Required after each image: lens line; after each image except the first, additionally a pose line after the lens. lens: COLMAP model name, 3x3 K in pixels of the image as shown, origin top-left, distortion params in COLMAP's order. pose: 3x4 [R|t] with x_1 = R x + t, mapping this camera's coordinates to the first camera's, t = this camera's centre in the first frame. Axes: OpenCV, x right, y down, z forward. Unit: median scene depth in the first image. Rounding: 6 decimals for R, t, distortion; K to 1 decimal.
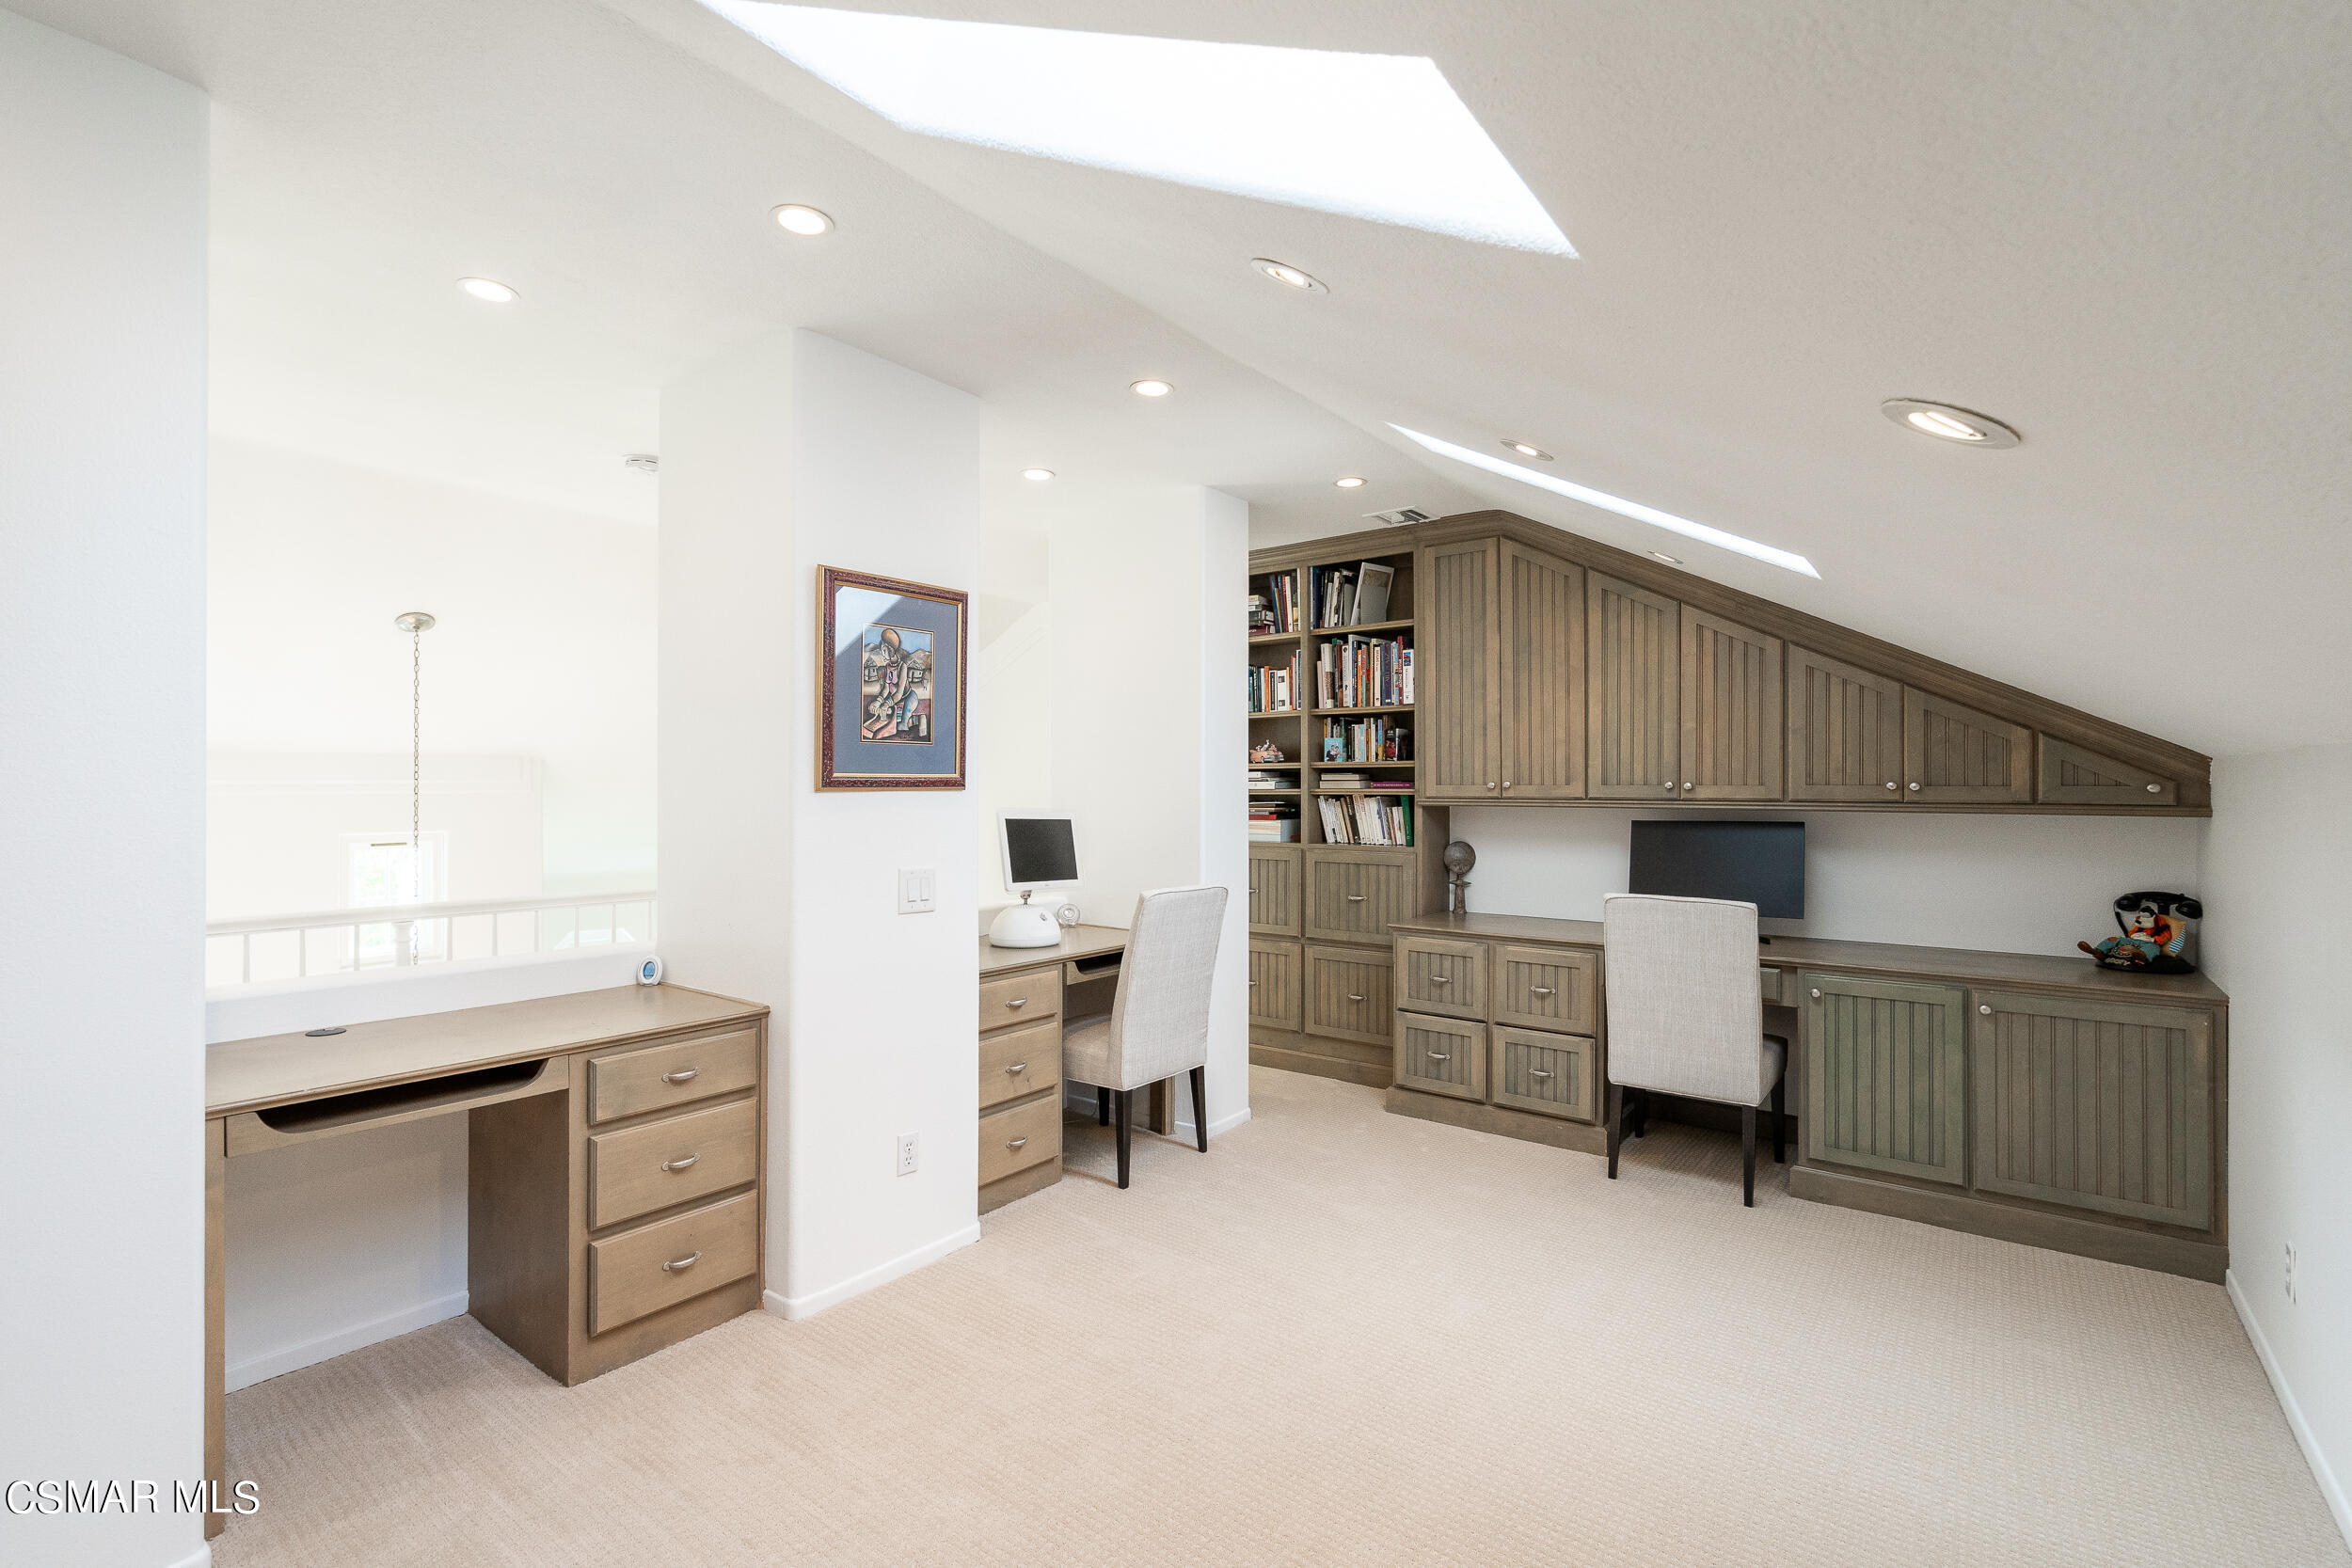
lens RADIAL K [[1097.3, 0, 1183.1], [0, 1097.3, 784.7], [0, 0, 1]] dist [0.001187, -0.001622]
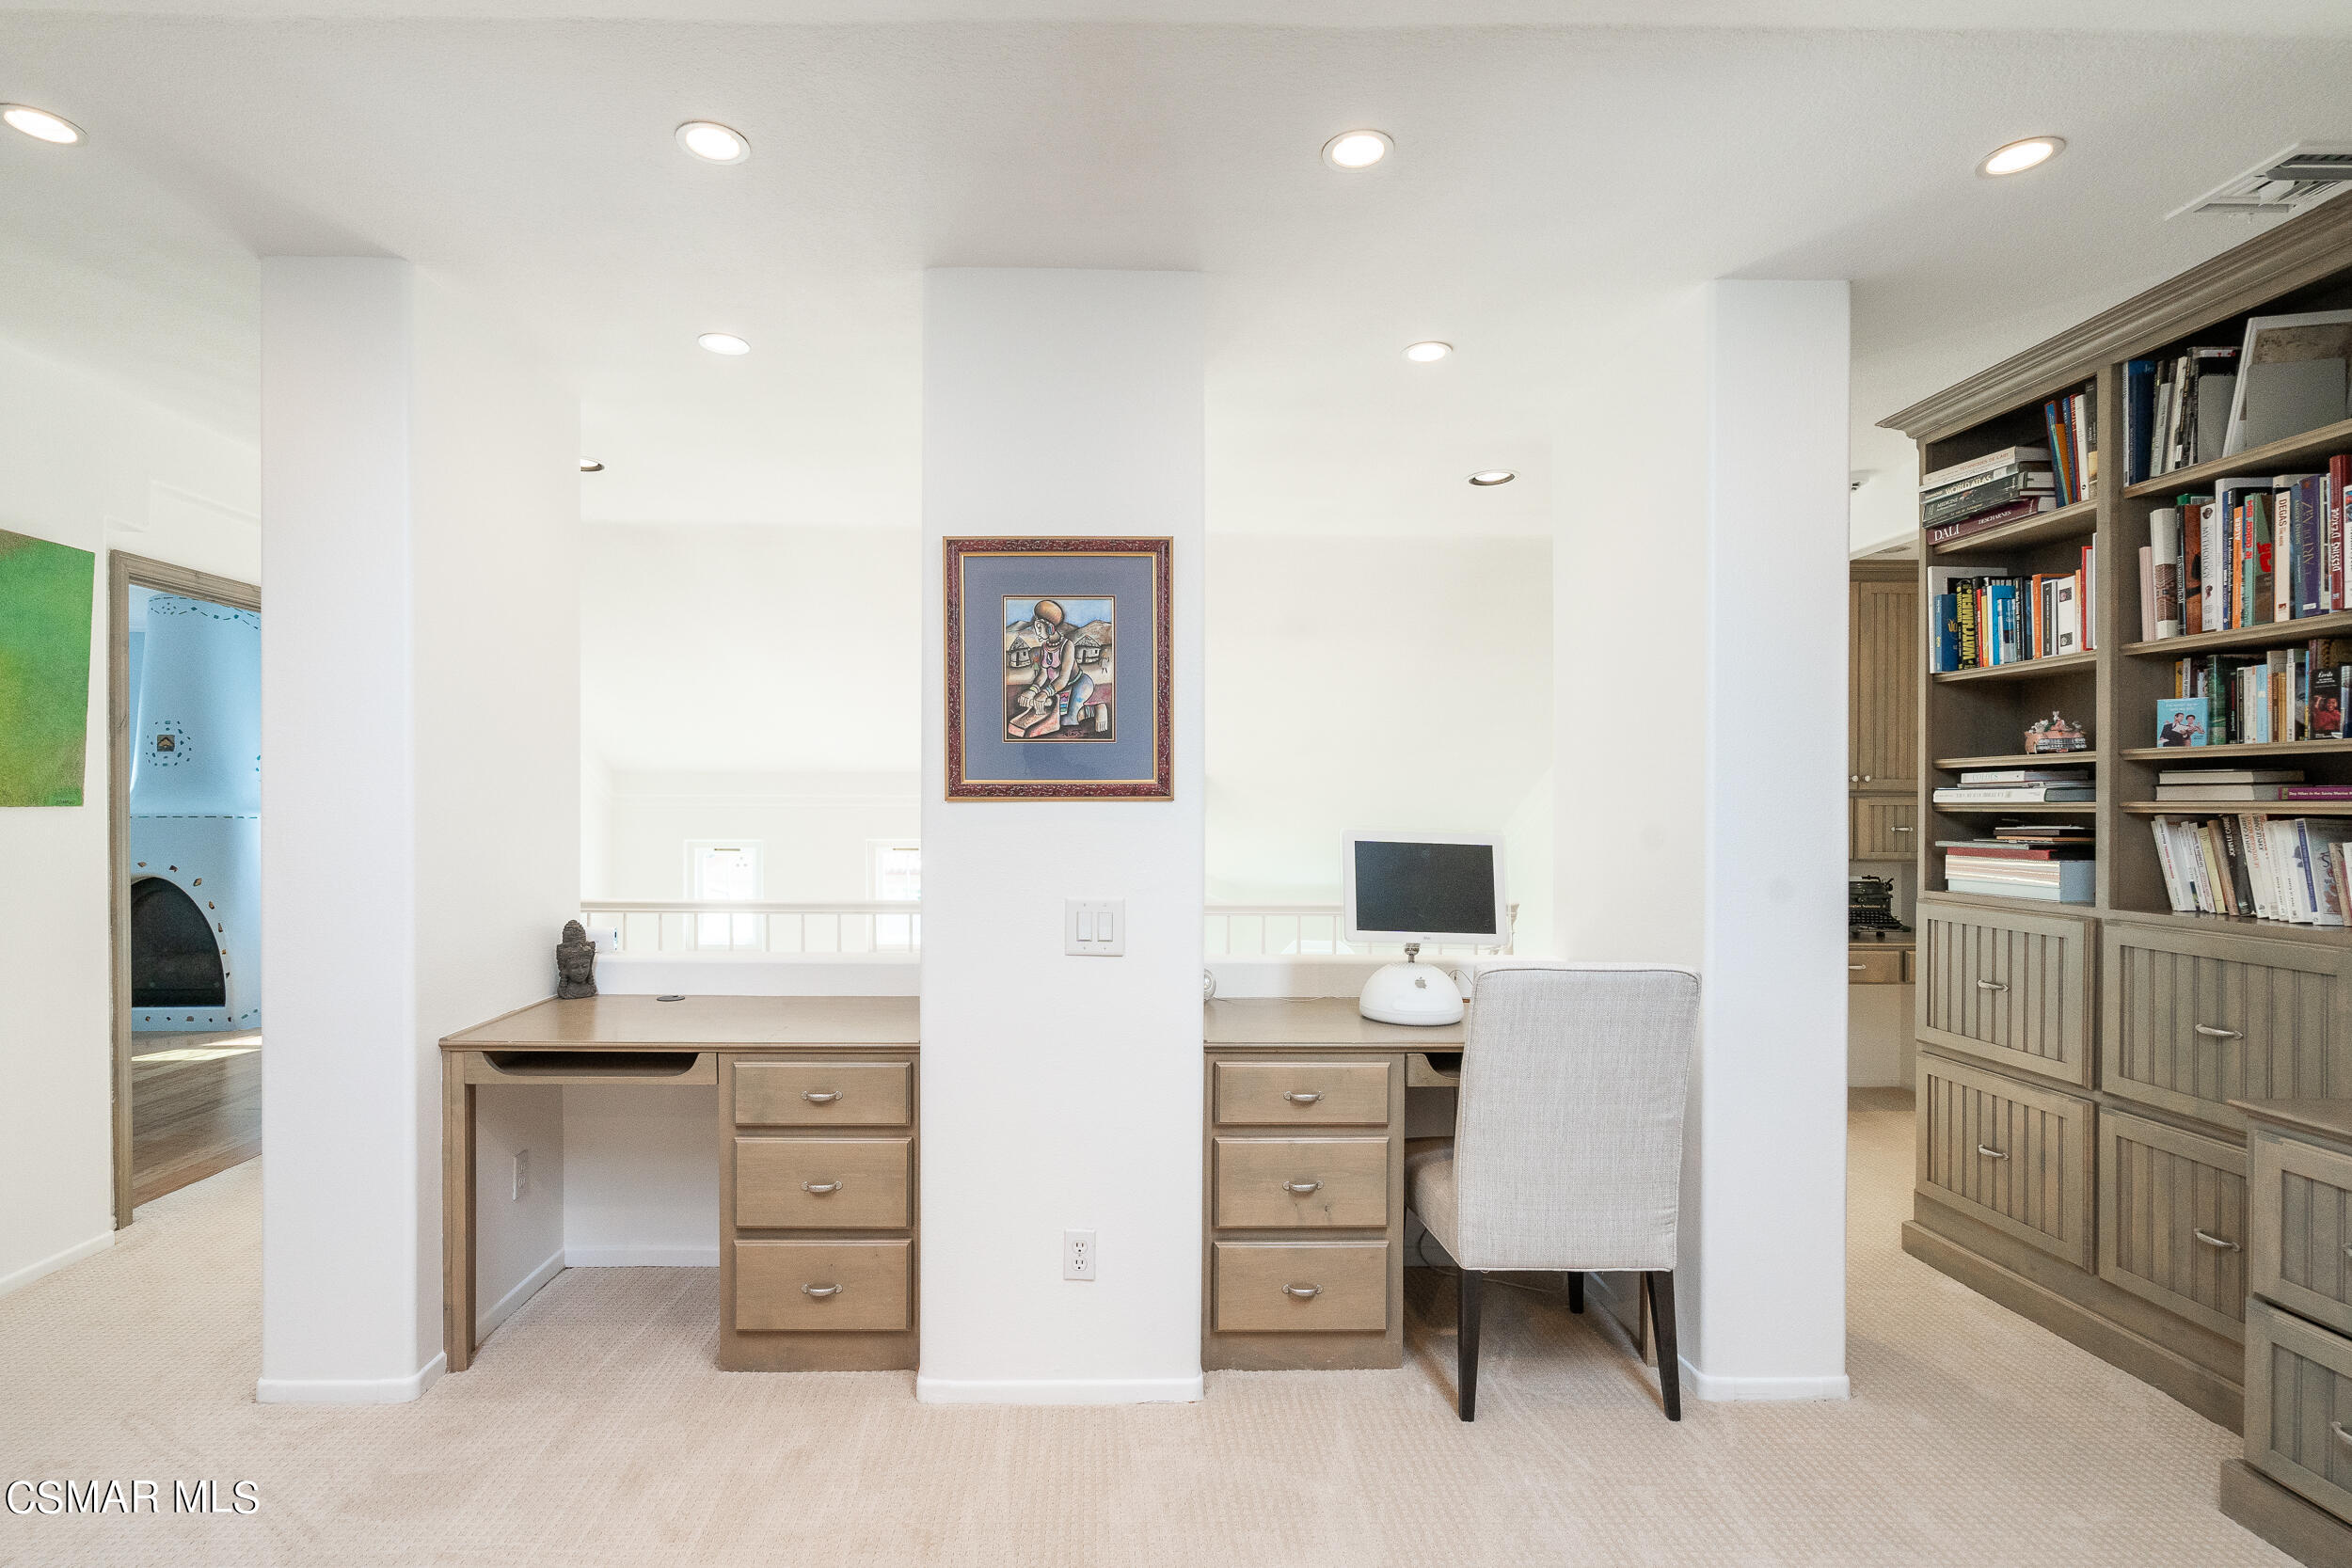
lens RADIAL K [[1097.3, 0, 1169.9], [0, 1097.3, 809.3], [0, 0, 1]] dist [0.001187, -0.001622]
pose [[0.605560, 0.006158, -0.795776, 0.347098], [0.000099, 0.999969, 0.007814, 0.004370], [0.795800, -0.004810, 0.605541, 0.468052]]
